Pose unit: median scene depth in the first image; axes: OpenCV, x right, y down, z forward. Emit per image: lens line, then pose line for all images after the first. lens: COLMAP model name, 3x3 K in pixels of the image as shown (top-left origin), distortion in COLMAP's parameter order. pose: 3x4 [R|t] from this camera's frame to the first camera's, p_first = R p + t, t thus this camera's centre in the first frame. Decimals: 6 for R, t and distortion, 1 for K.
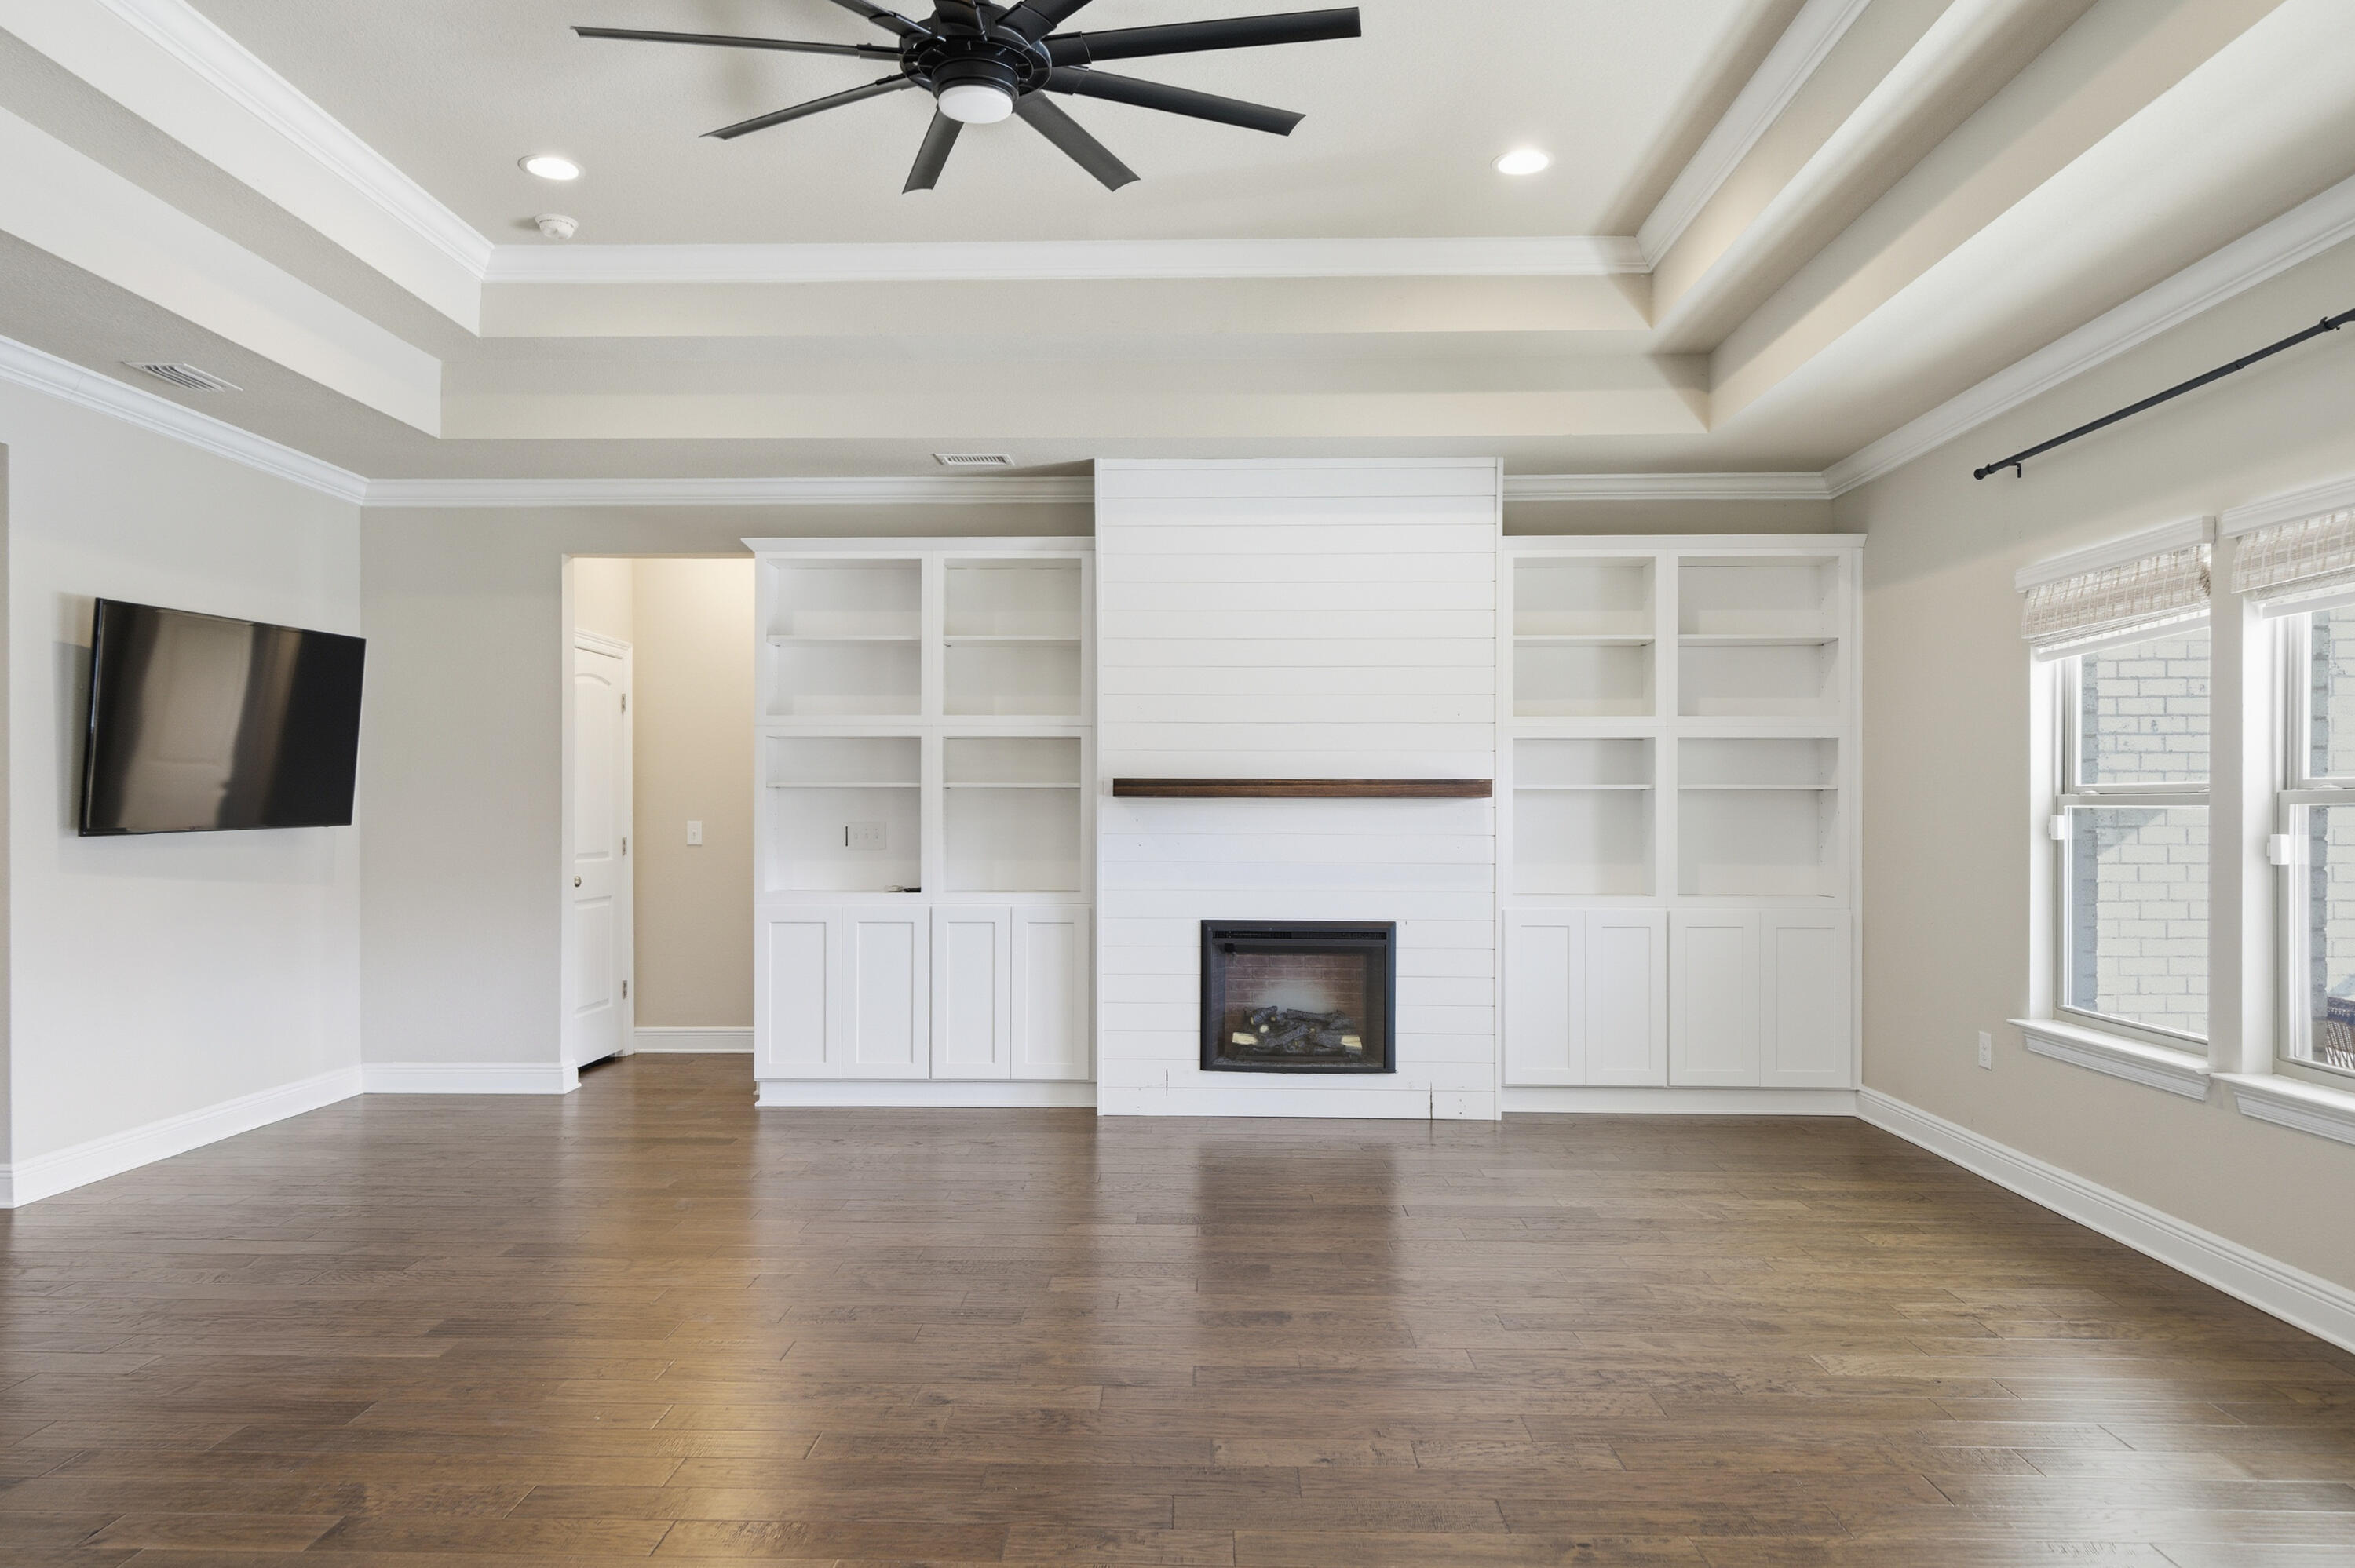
lens RADIAL K [[1461.1, 0, 1174.4], [0, 1461.1, 820.8], [0, 0, 1]] dist [0.006919, 0.000983]
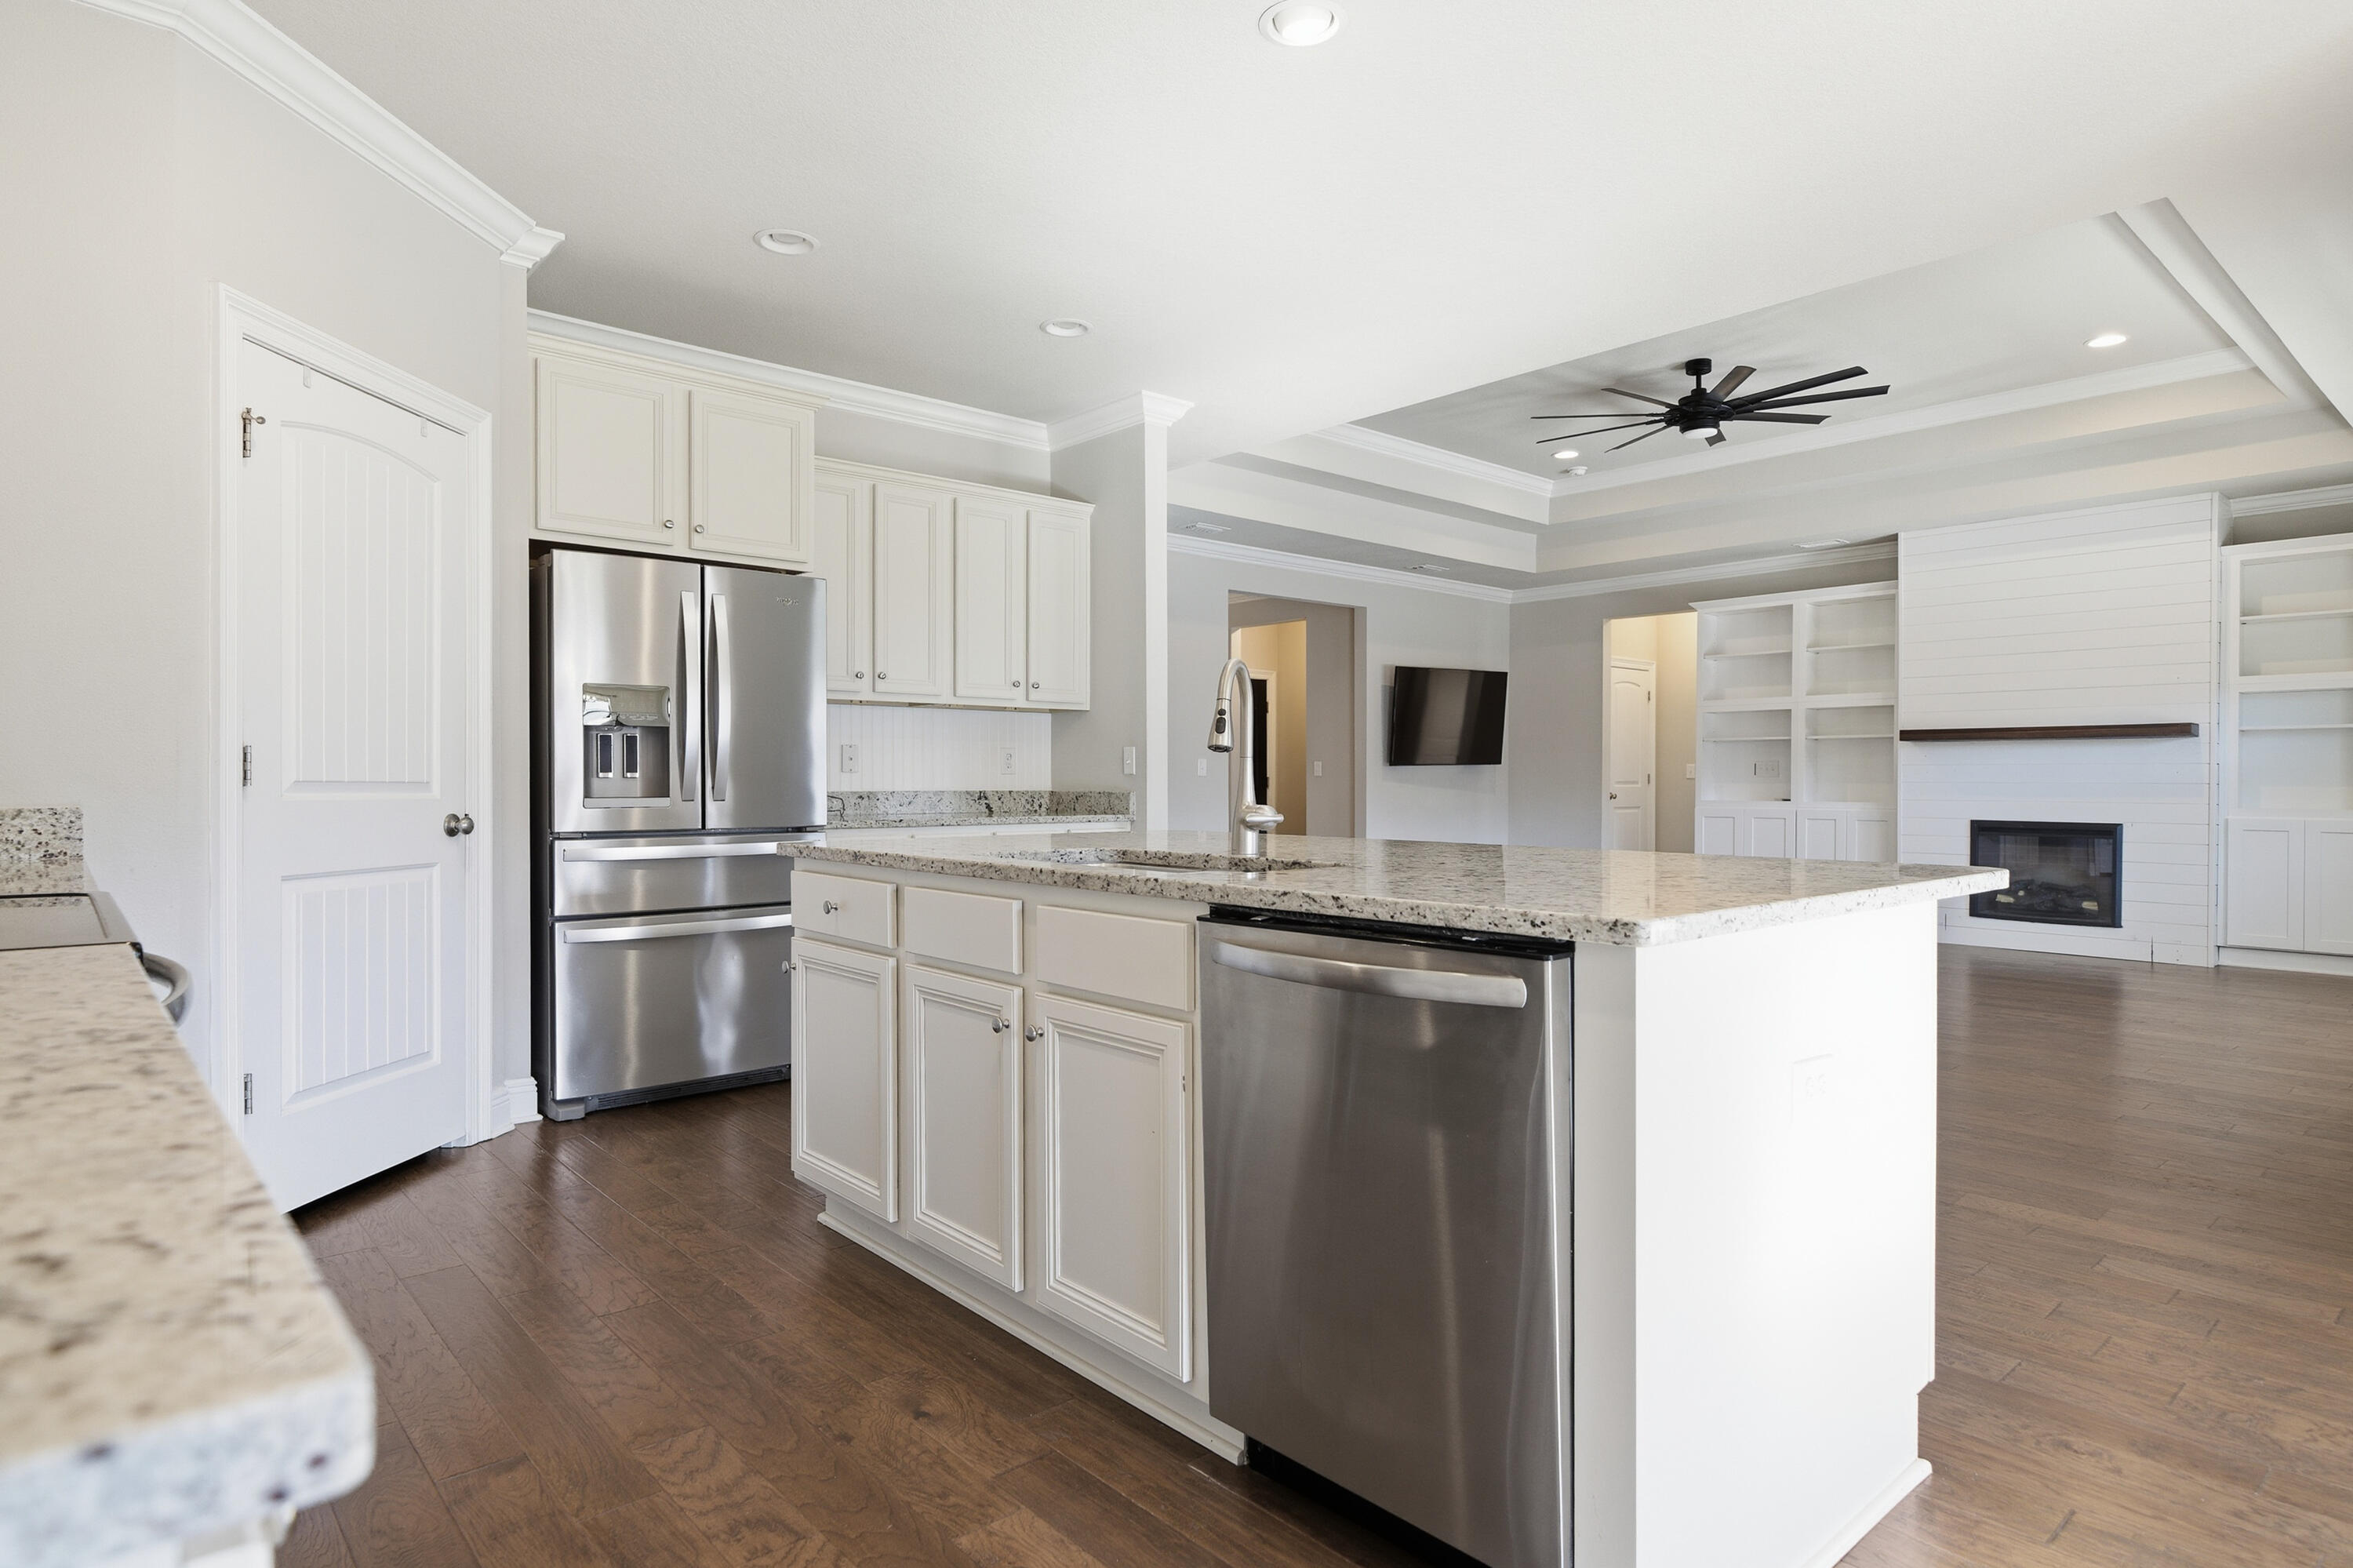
lens RADIAL K [[1290.5, 0, 1176.5], [0, 1290.5, 784.0], [0, 0, 1]] dist [0.041955, -0.037597]
pose [[0.676113, 0.002563, -0.736793, 0.464986], [-0.008760, 0.999951, -0.004560, 0.043478], [0.736746, 0.009538, 0.676103, -0.556536]]
